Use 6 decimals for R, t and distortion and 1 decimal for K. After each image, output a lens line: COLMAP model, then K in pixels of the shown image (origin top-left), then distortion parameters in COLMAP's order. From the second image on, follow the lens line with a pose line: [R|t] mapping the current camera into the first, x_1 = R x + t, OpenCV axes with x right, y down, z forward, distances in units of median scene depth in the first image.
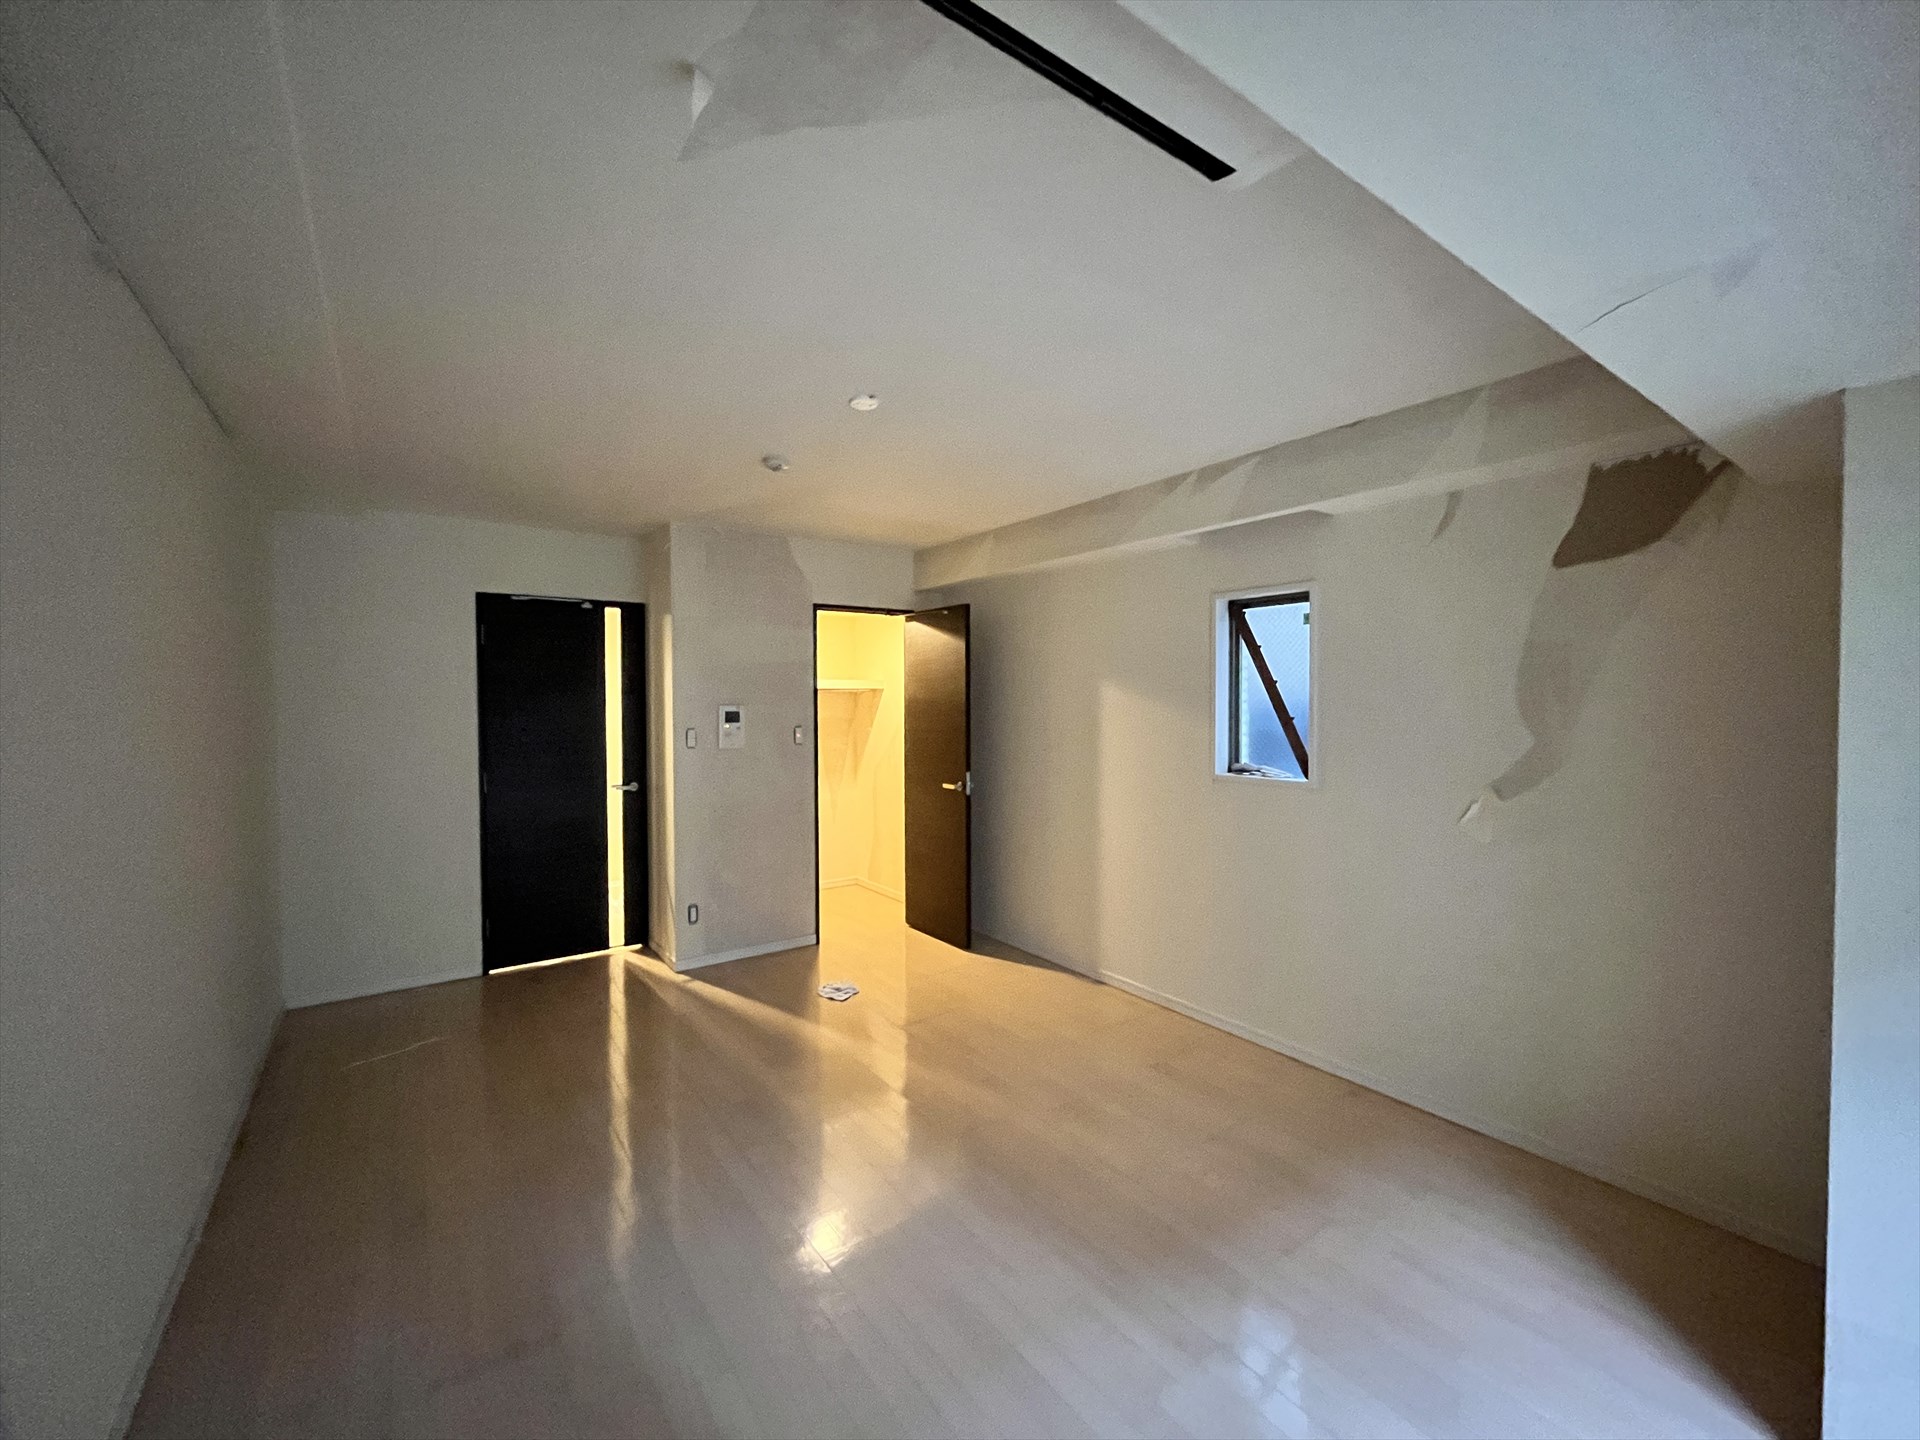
lens RADIAL K [[780.1, 0, 960.0], [0, 780.1, 720.0], [0, 0, 1]] dist [-0.002577, -0.000231]
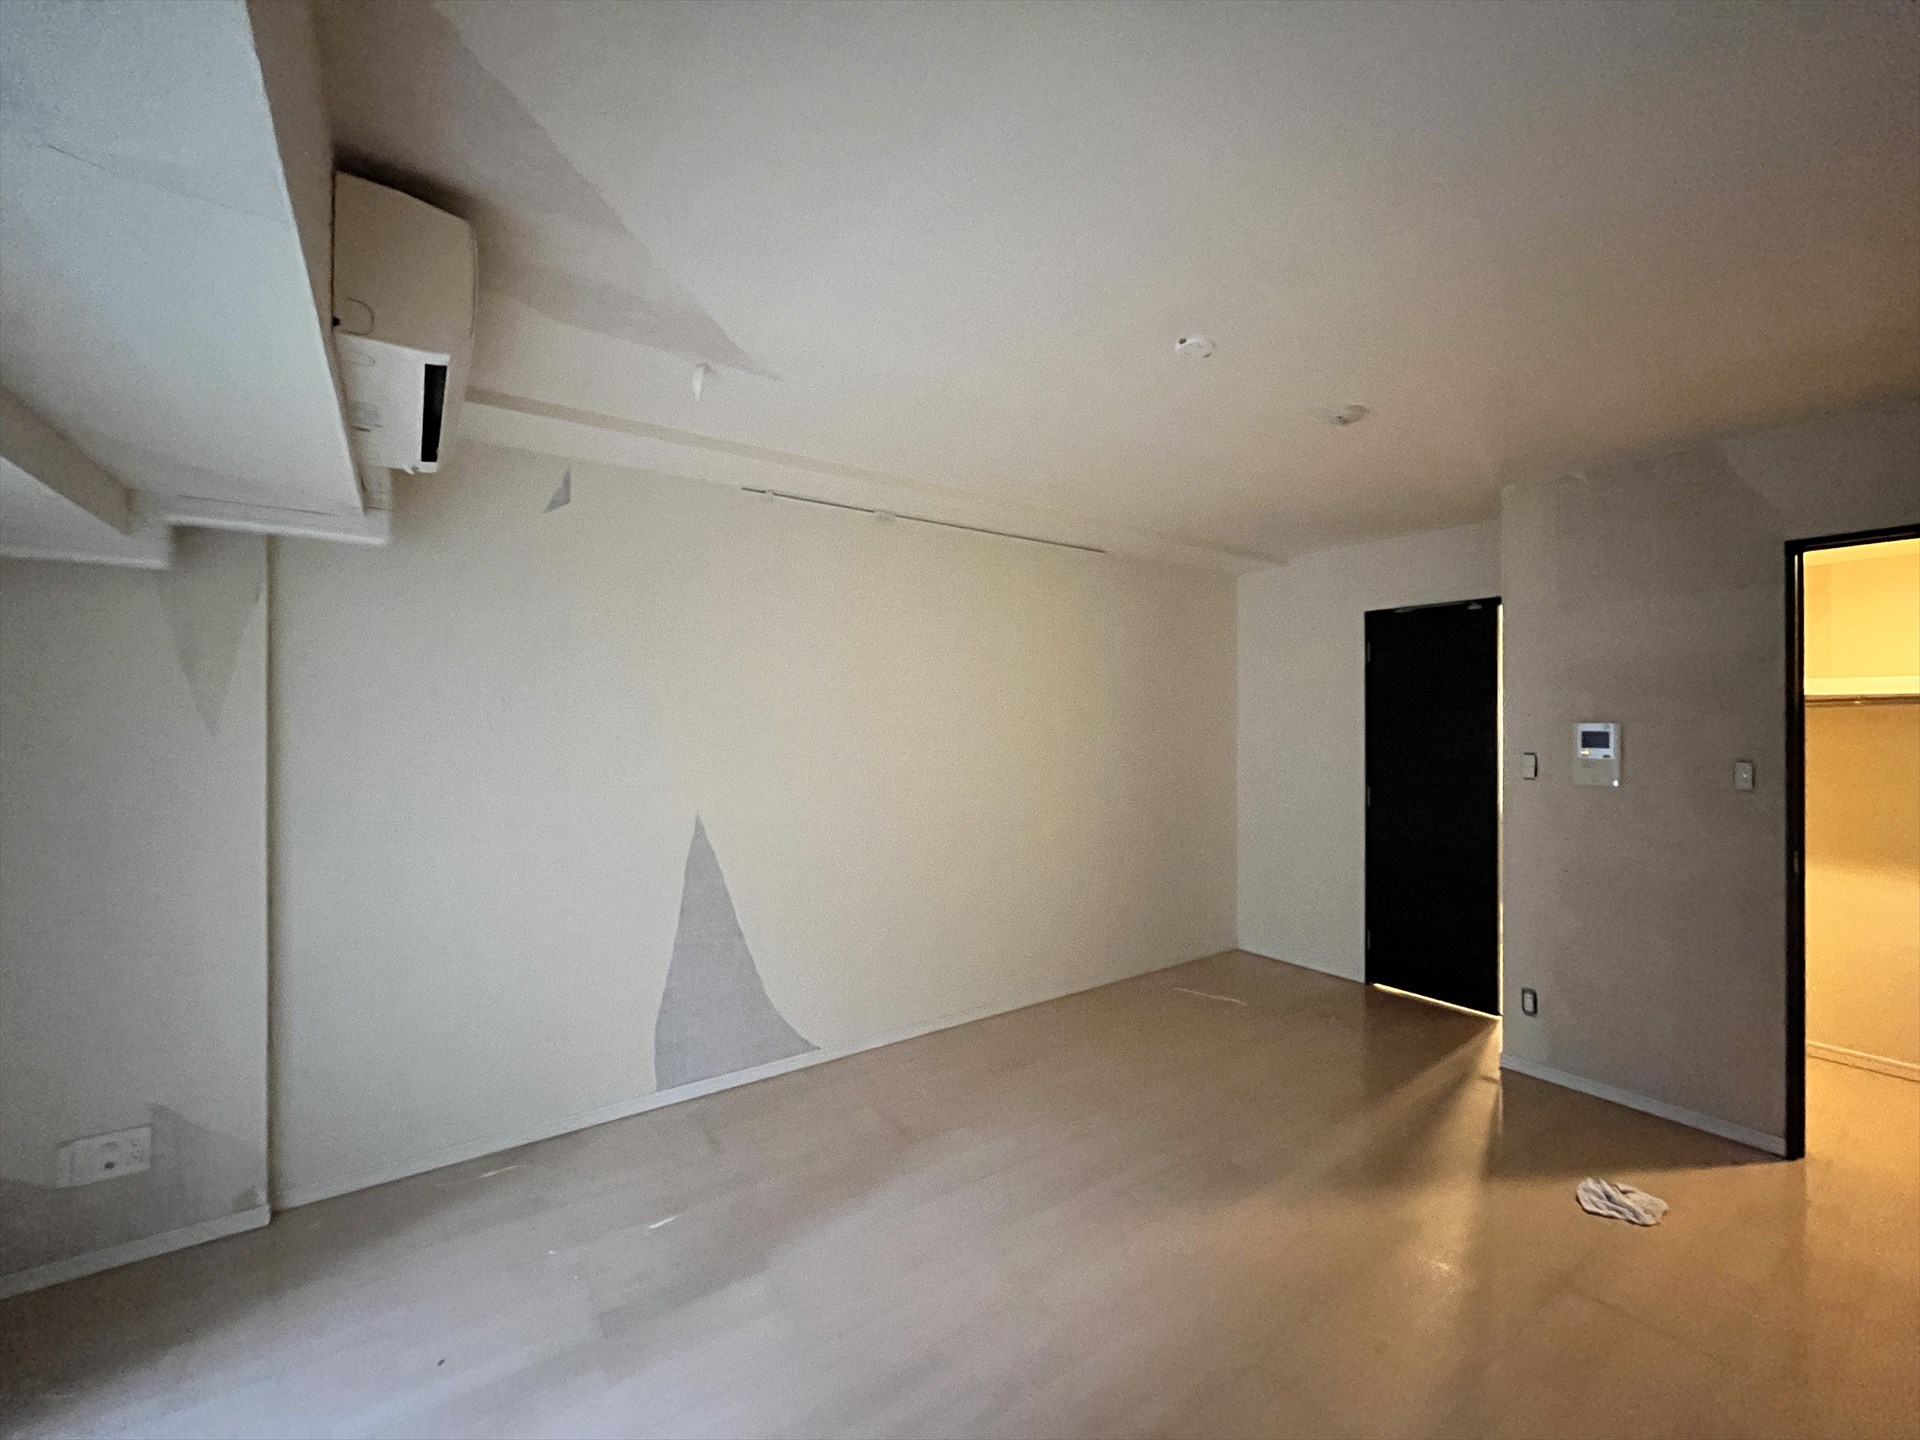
lens RADIAL K [[768.0, 0, 941.2], [0, 768.0, 723.7], [0, 0, 1]] dist [-0.001530, -0.000094]
pose [[-0.017878, 0.007074, -0.999815, 0.395745], [-0.025081, 0.999657, 0.007521, -0.008507], [0.999526, 0.025210, -0.017694, 0.440207]]
